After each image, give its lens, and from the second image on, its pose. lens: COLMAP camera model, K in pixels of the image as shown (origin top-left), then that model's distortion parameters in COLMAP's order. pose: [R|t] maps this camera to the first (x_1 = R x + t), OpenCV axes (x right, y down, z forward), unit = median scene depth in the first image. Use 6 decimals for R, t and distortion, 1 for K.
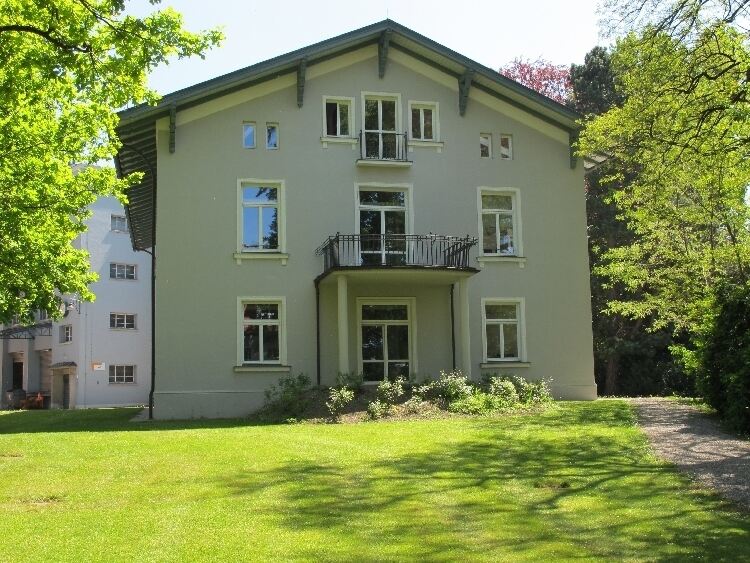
lens RADIAL K [[888.5, 0, 375.3], [0, 888.5, 279.8], [0, 0, 1]] dist [-0.074492, 0.000000]
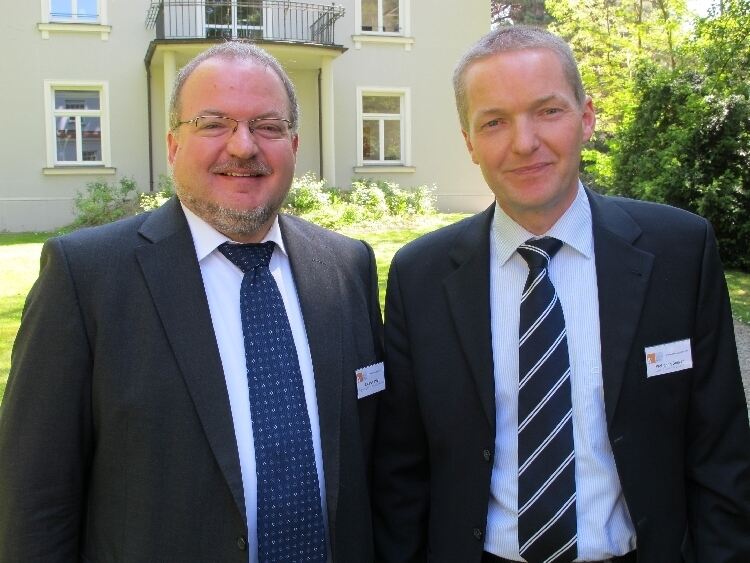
lens RADIAL K [[888.5, 0, 374.5], [0, 888.5, 282.1], [0, 0, 1]] dist [-0.074492, 0.000000]
pose [[0.997295, 0.002081, 0.073479, 0.080415], [-0.017678, 0.977051, 0.212269, 0.024188], [-0.071351, -0.212994, 0.974445, 0.177989]]
